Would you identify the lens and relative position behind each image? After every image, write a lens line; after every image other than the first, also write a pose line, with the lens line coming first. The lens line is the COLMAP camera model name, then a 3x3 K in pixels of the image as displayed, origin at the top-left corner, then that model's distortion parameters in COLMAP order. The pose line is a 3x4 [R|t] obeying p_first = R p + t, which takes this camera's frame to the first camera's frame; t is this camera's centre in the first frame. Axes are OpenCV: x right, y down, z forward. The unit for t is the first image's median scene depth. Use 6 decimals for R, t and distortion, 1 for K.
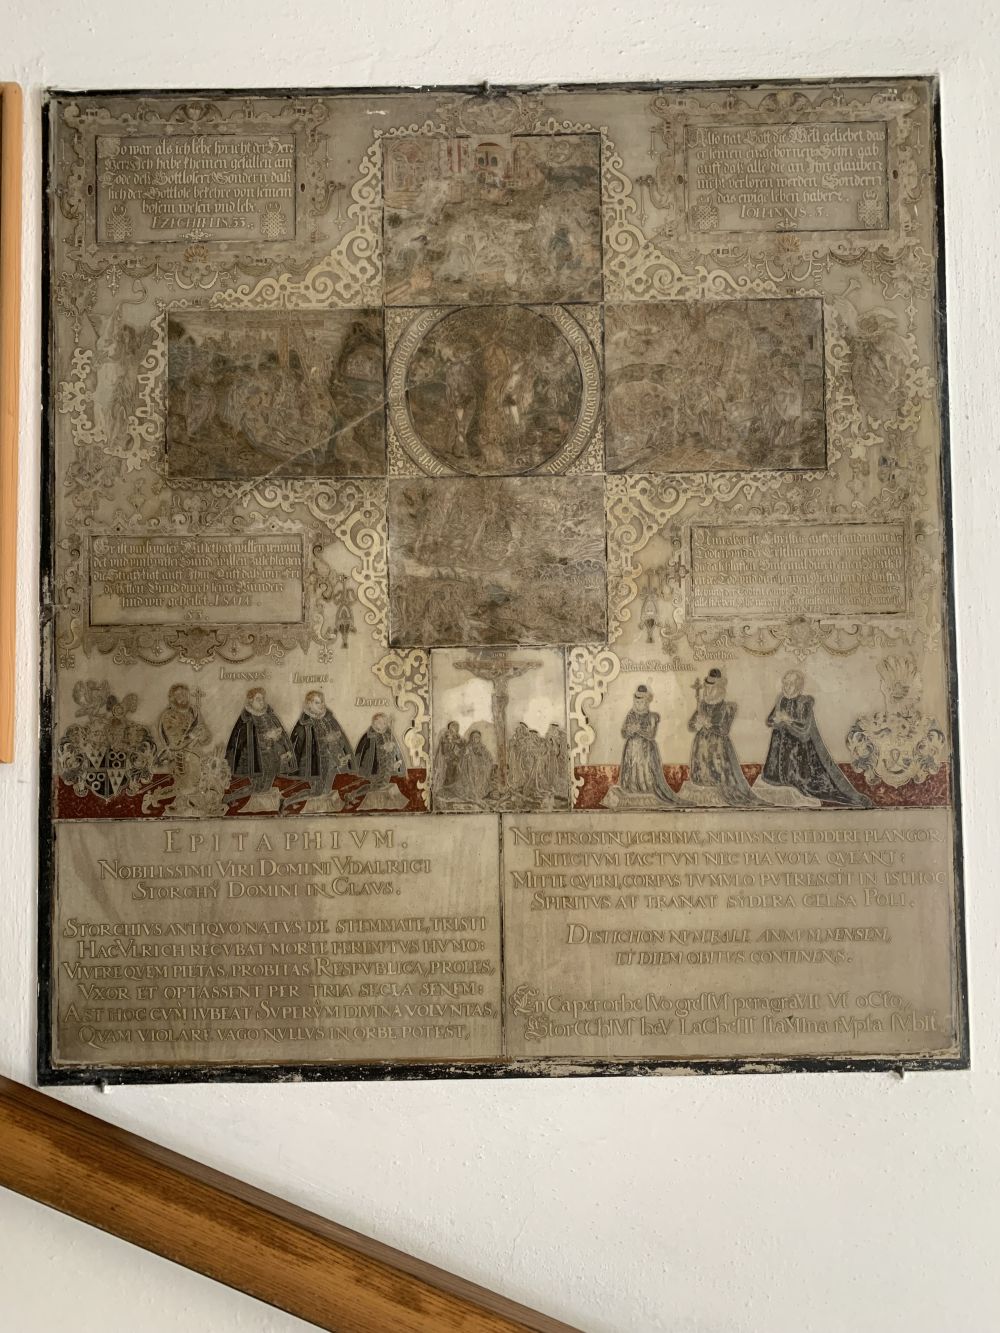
lens RADIAL K [[1017.0, 0, 496.1], [0, 1017.0, 653.7], [0, 0, 1]] dist [0.034320, -0.038473]
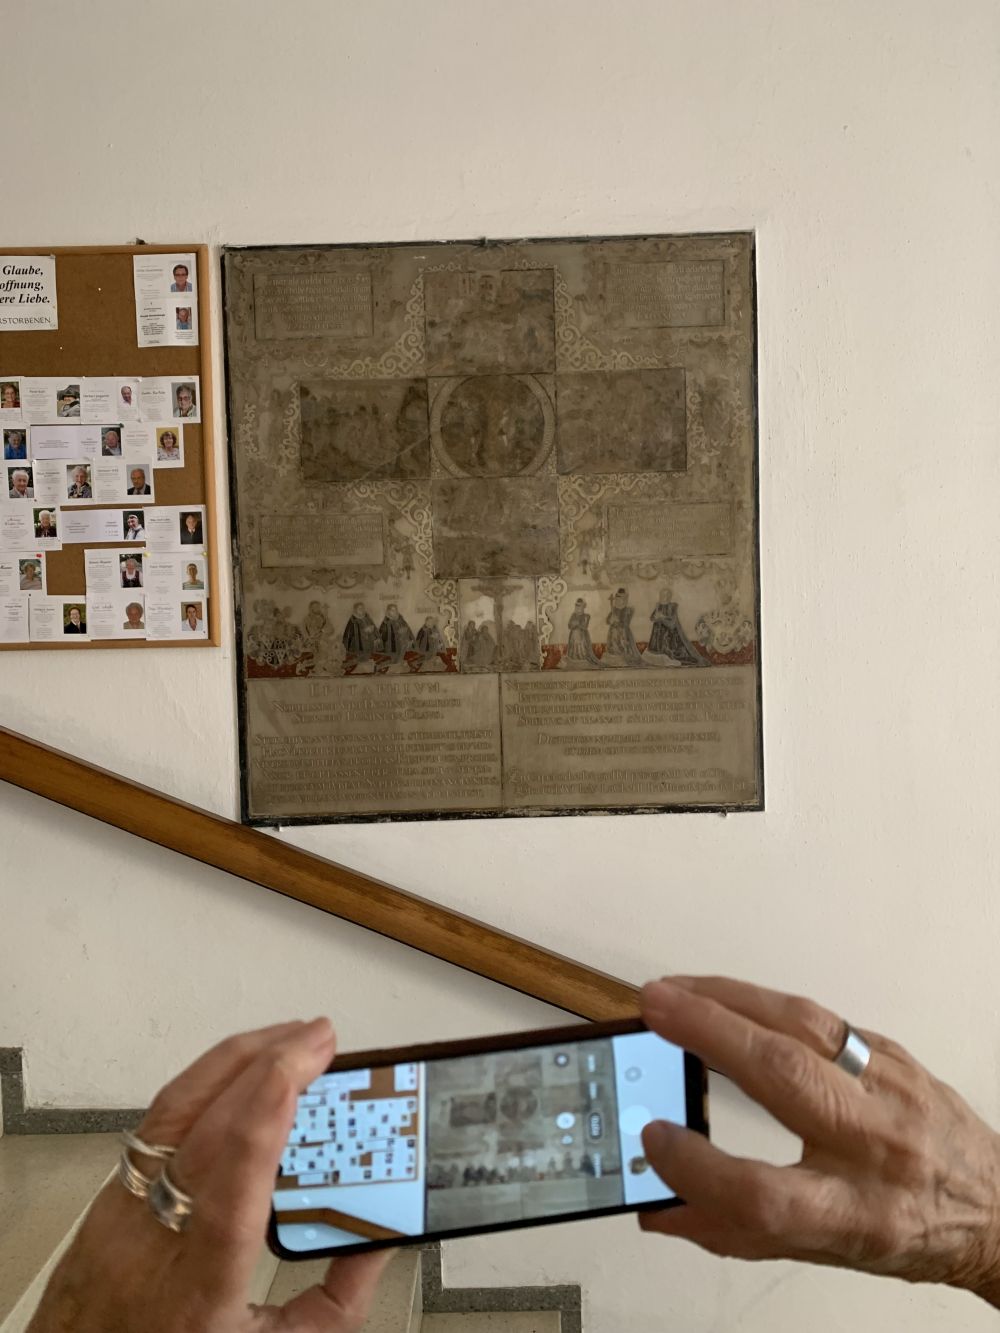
lens RADIAL K [[1017.0, 0, 503.3], [0, 1017.0, 668.5], [0, 0, 1]] dist [0.034320, -0.038473]
pose [[0.999907, -0.013526, 0.001509, 0.008096], [0.013297, 0.994554, 0.103375, -0.030942], [-0.002899, -0.103345, 0.994641, -0.739862]]
